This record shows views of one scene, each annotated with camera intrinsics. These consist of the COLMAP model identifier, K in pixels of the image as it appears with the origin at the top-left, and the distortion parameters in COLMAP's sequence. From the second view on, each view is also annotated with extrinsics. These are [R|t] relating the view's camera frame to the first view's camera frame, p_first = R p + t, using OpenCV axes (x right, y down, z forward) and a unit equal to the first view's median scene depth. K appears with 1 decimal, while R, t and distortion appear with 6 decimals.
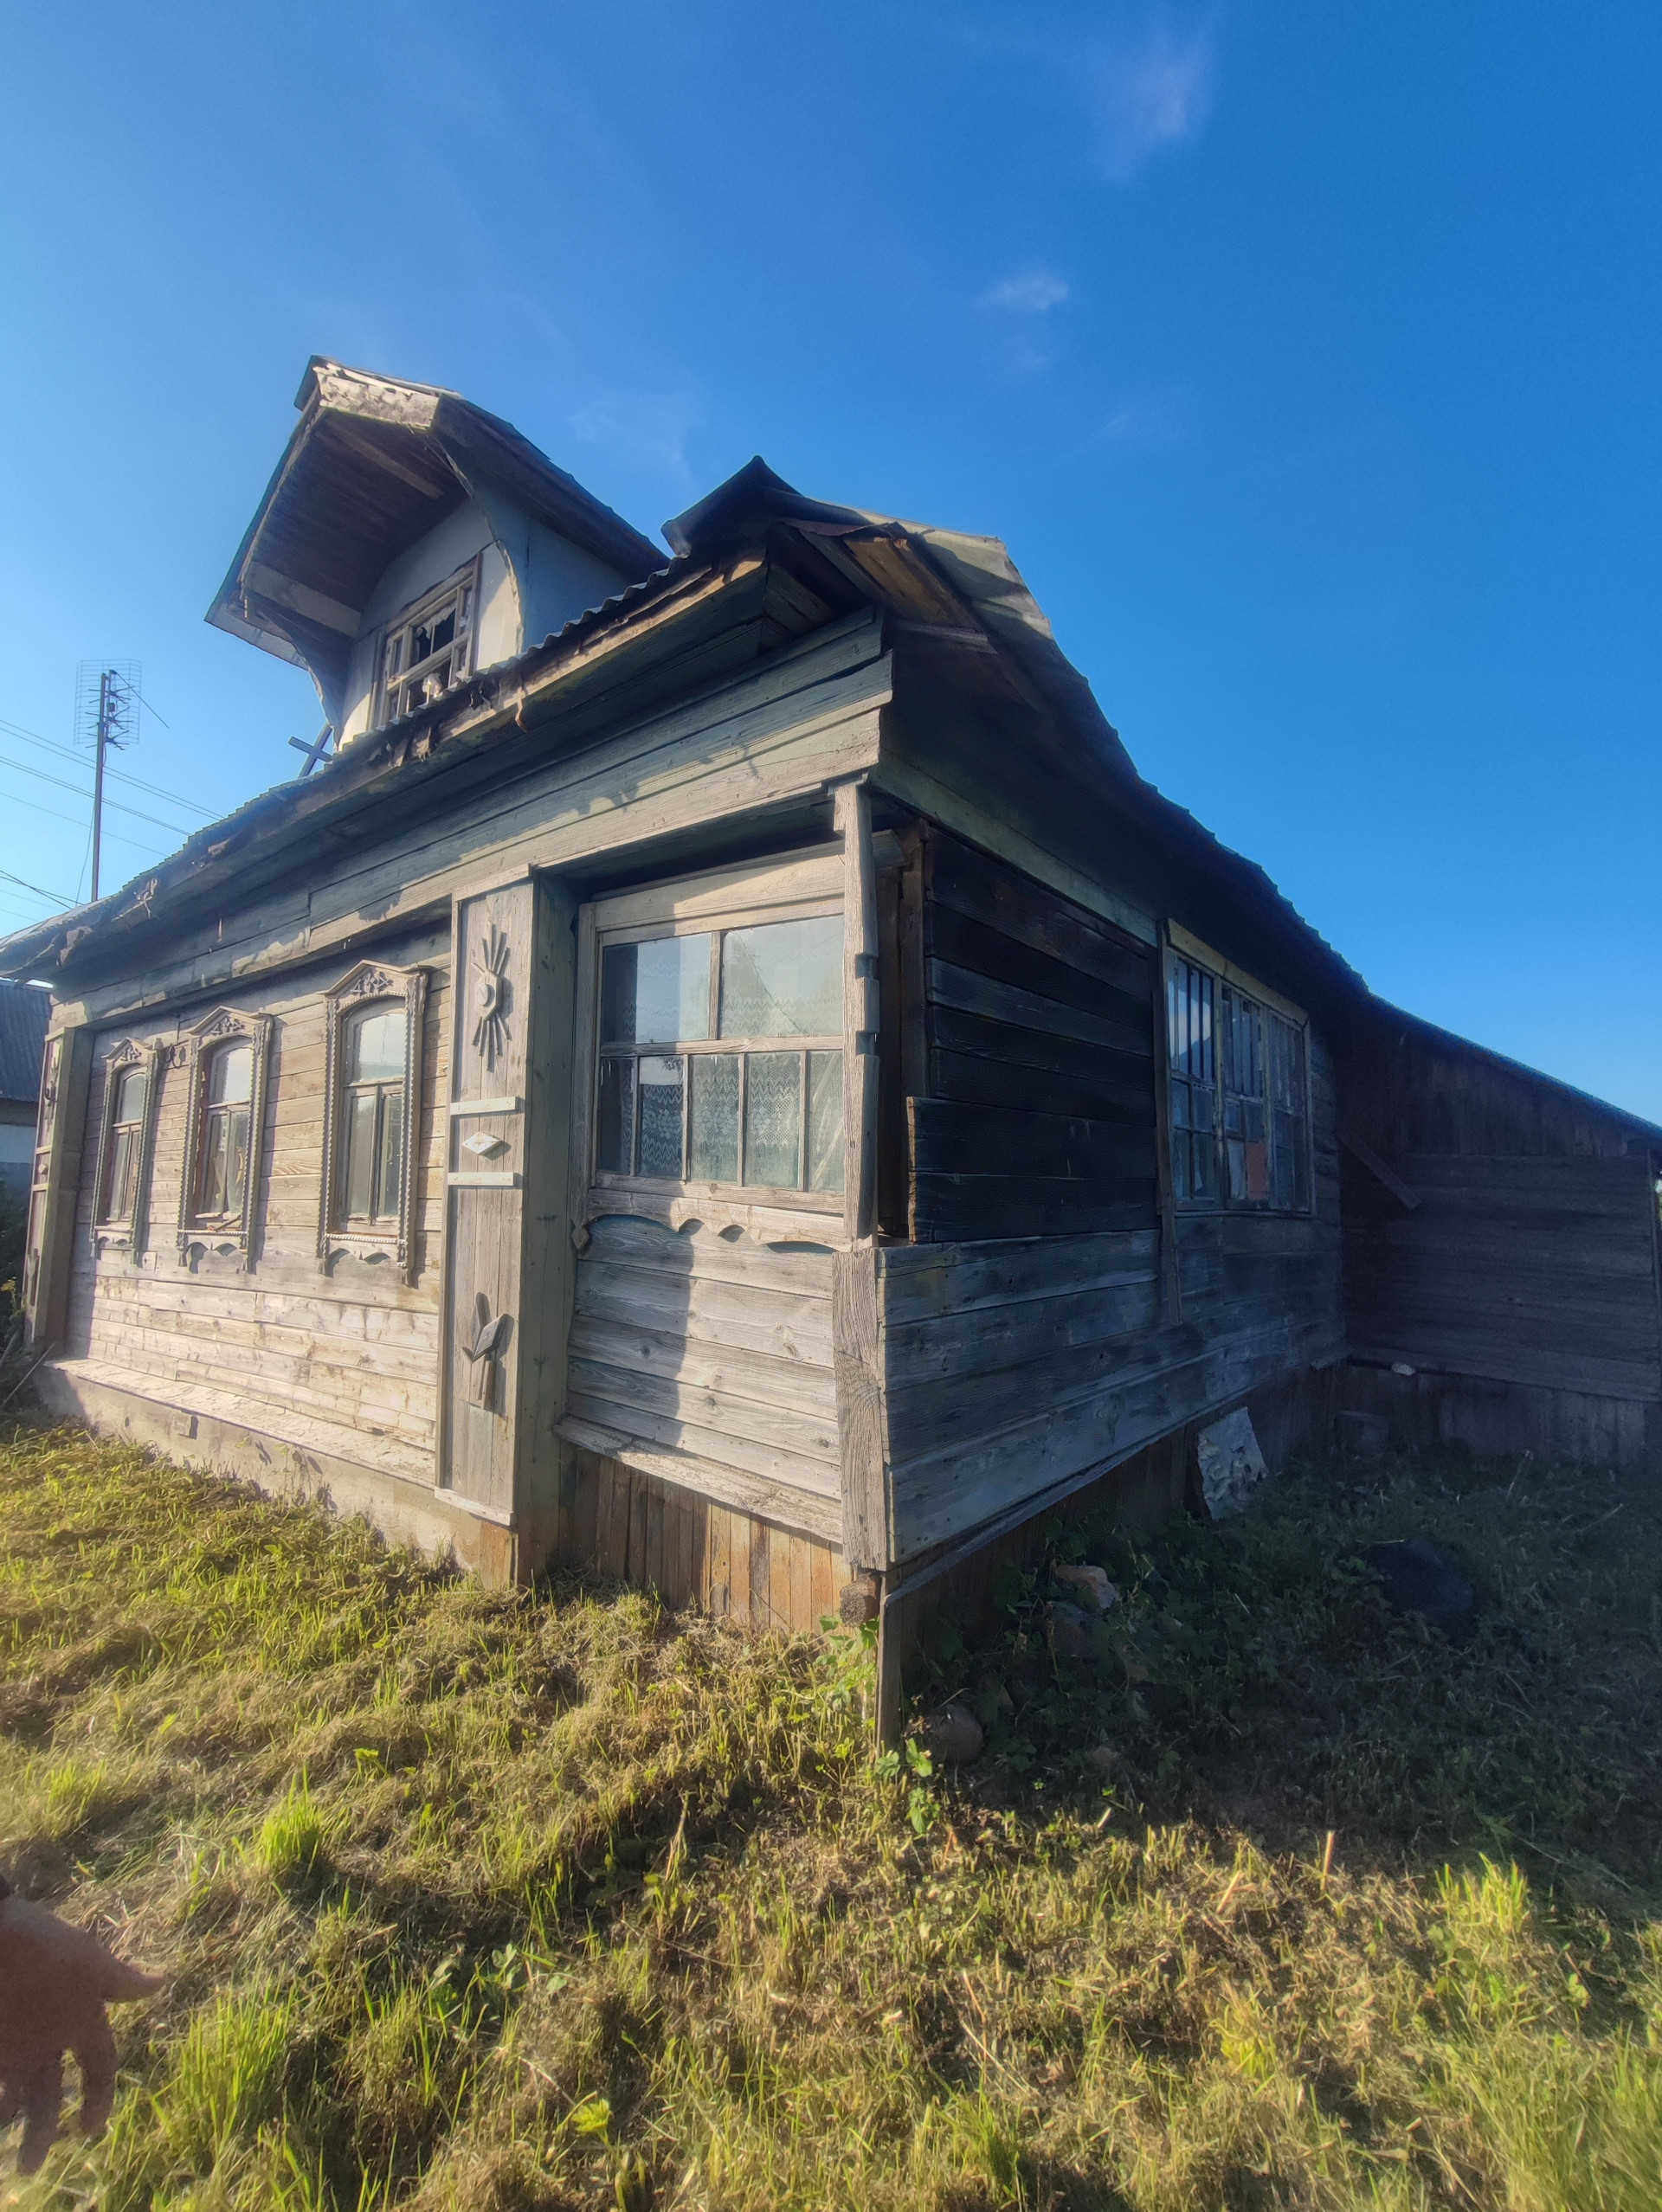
lens RADIAL K [[1002.5, 0, 828.7], [0, 1002.5, 1099.0], [0, 0, 1]] dist [-0.024663, 0.017159]
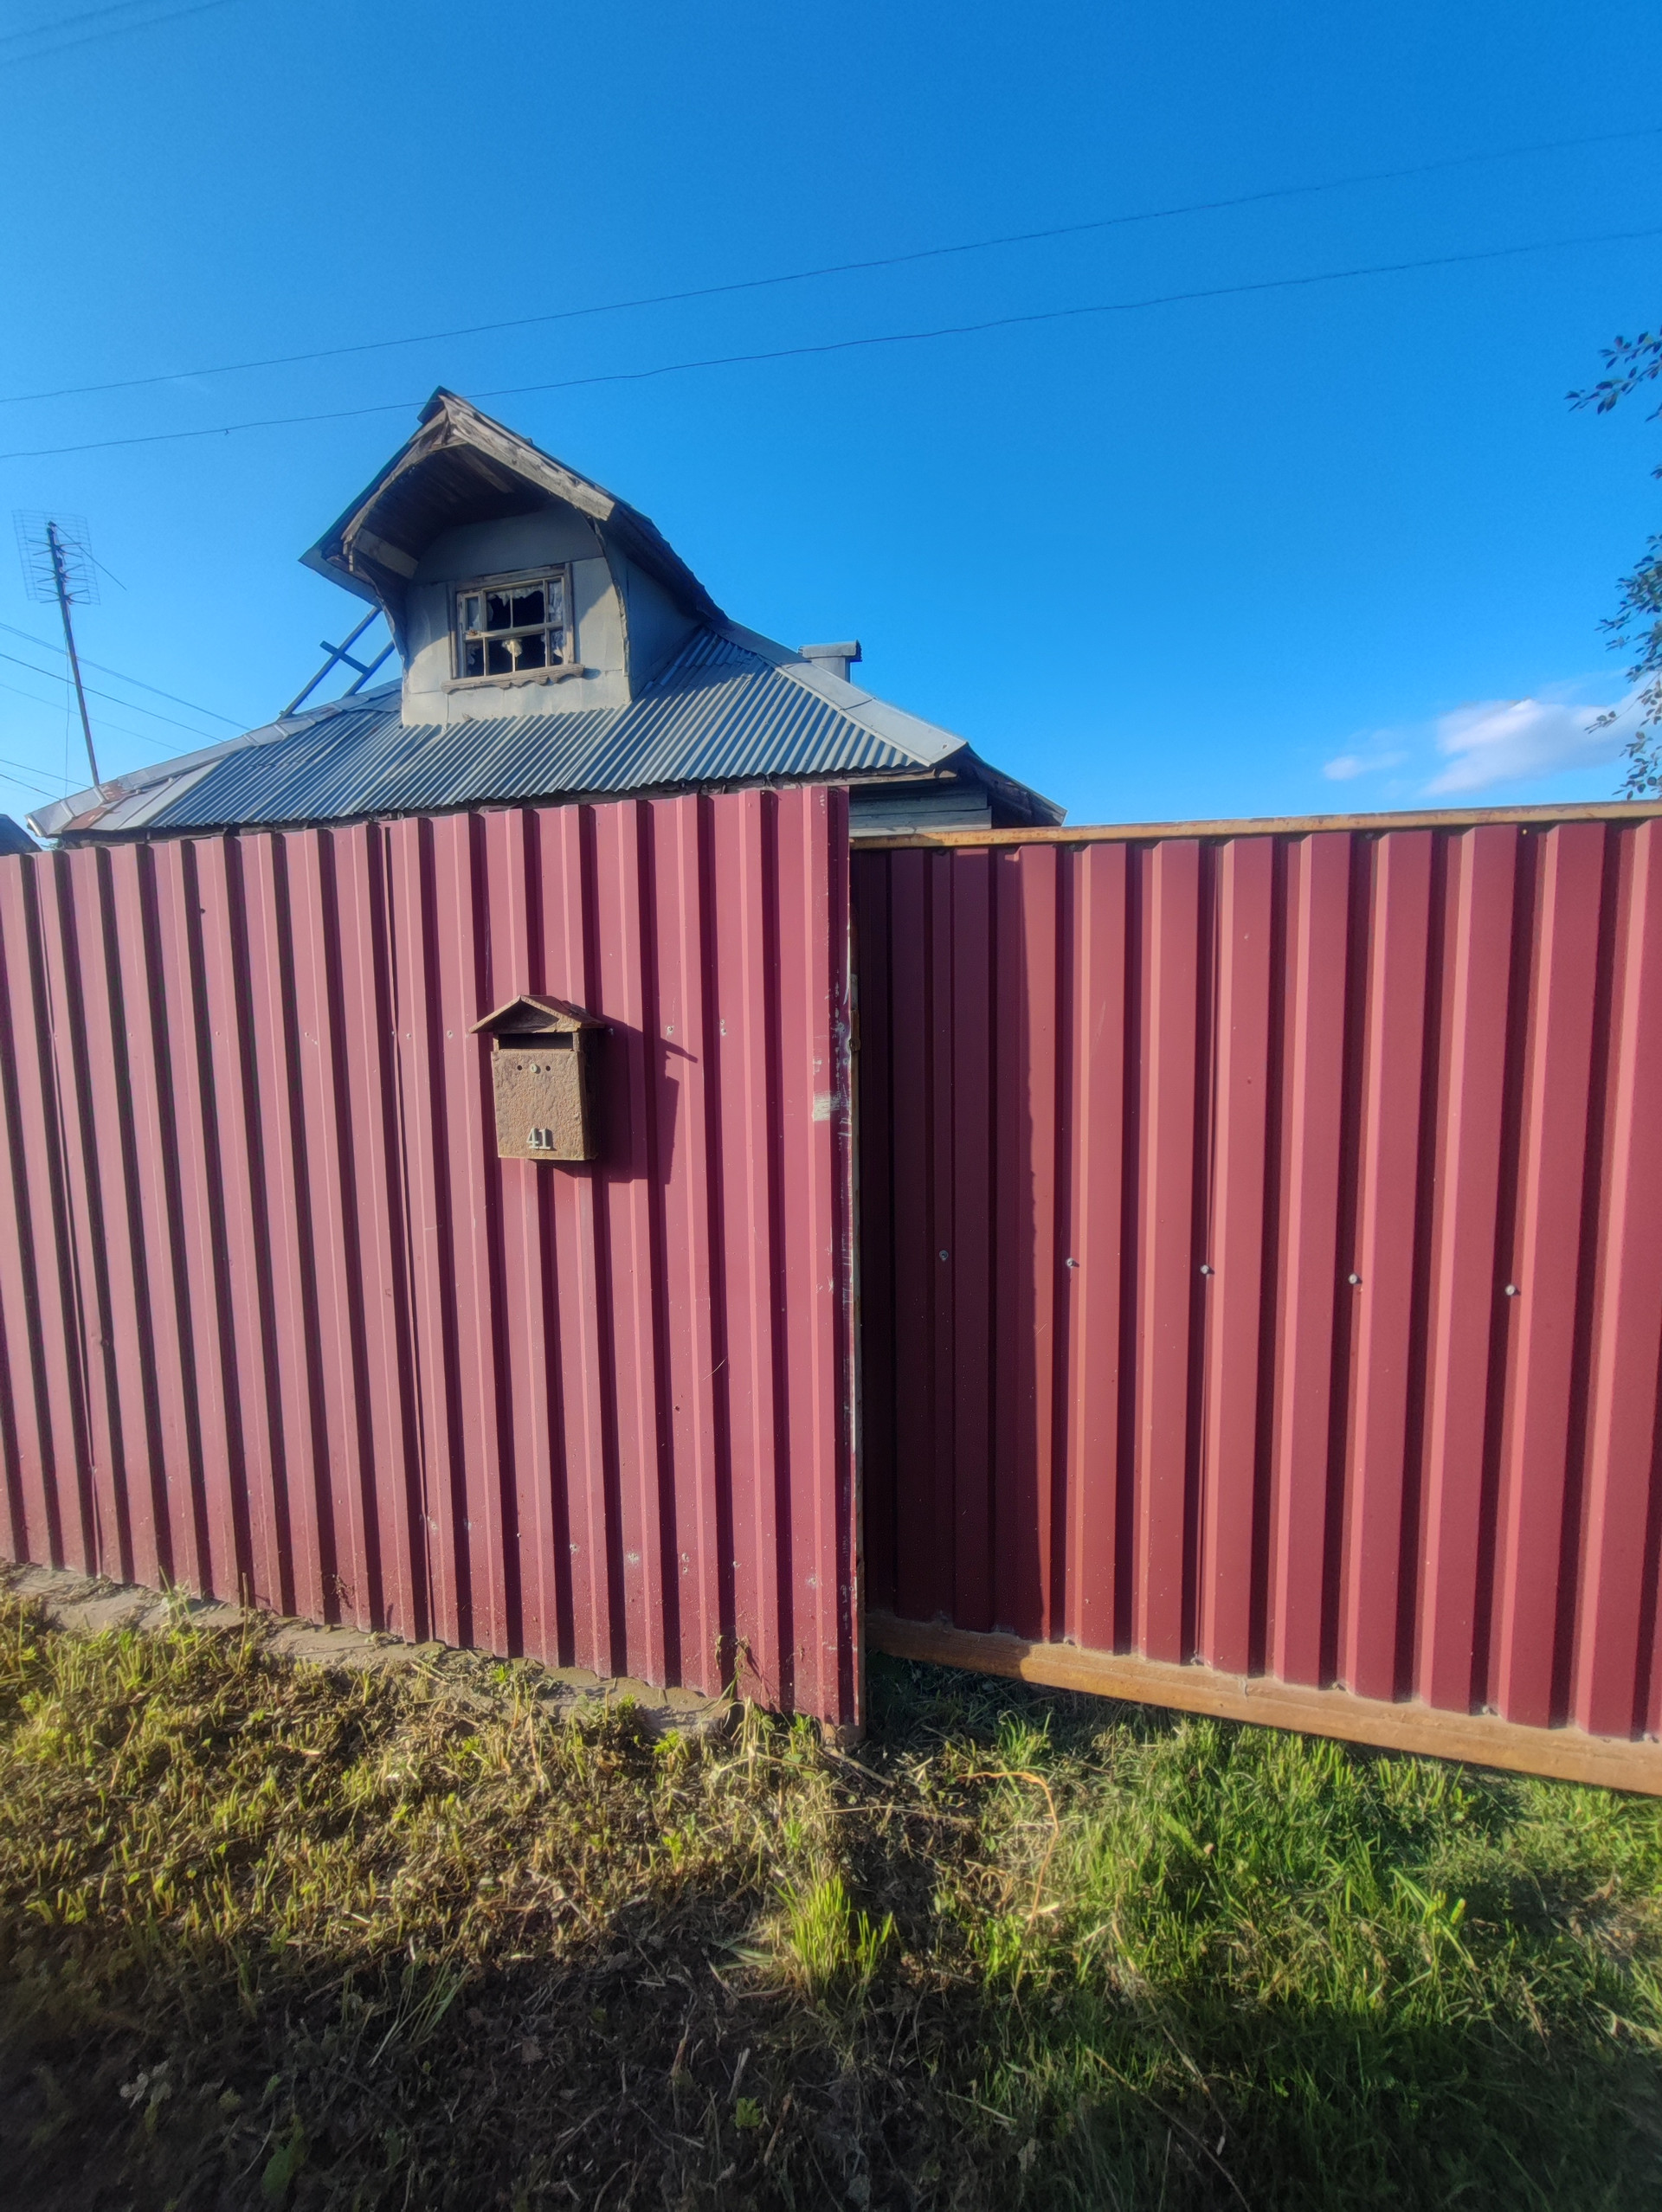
lens RADIAL K [[995.1, 0, 819.1], [0, 995.1, 1100.0], [0, 0, 1]] dist [-0.001494, 0.004408]
pose [[0.924455, -0.075820, 0.373677, -0.811641], [-0.014661, 0.972237, 0.233541, -0.191385], [-0.381009, -0.221376, 0.897677, -0.757166]]
